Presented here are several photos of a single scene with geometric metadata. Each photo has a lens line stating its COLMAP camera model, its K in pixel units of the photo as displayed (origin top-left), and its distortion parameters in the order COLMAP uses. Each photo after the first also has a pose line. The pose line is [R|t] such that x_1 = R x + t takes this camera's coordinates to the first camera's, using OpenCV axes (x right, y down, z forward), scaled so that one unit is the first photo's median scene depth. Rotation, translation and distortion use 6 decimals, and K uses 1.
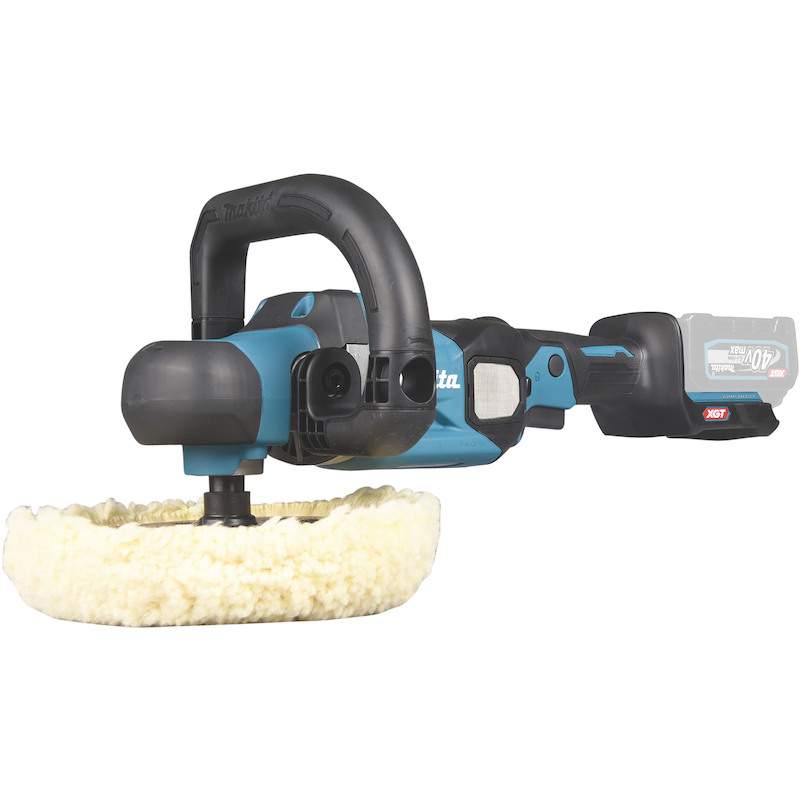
lens RADIAL K [[1468.2, 0, 400.0], [0, 1468.2, 400.0], [0, 0, 1]] dist [0.000443, -0.007646]
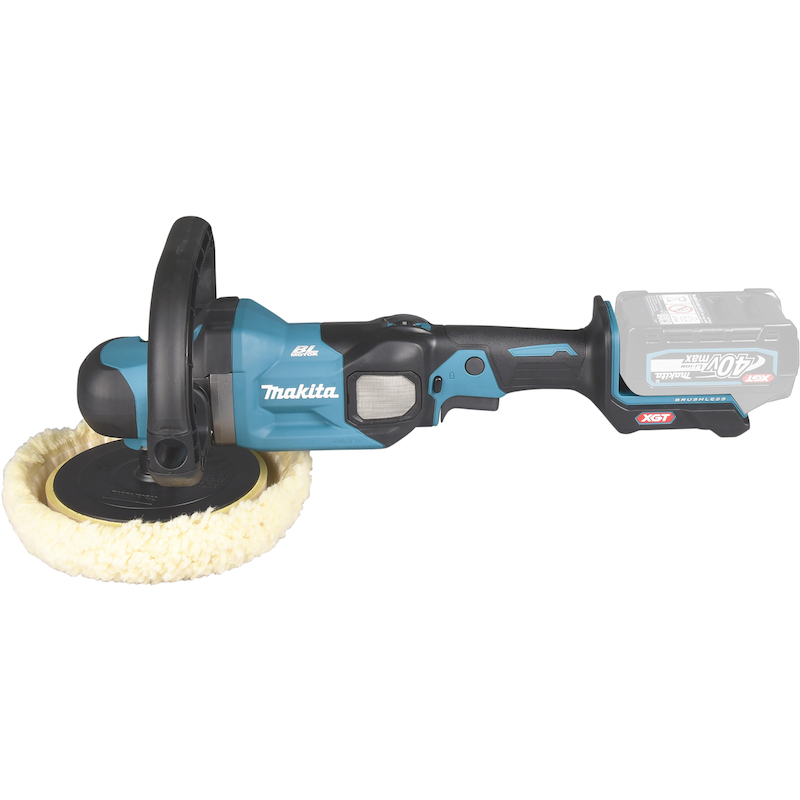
lens RADIAL K [[2208.7, 0, 400.0], [0, 2208.7, 400.0], [0, 0, 1]] dist [-0.046331, -0.142544]
pose [[0.778169, 0.246010, -0.577869, 1.106701], [0.013730, 0.913209, 0.407259, -0.729671], [0.627905, -0.324850, 0.707253, -0.253824]]
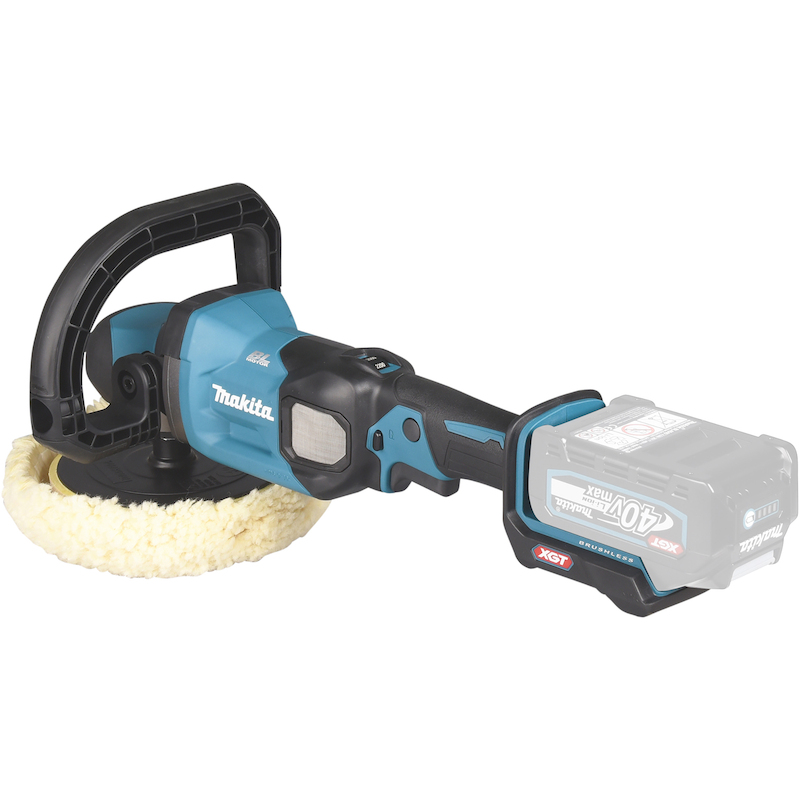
lens RADIAL K [[2208.7, 0, 400.0], [0, 2208.7, 400.0], [0, 0, 1]] dist [-0.046331, -0.142544]
pose [[0.119018, 0.359806, -0.925405, 1.431972], [0.020956, 0.930912, 0.364642, -0.566016], [0.992671, -0.062792, 0.103255, 0.905027]]
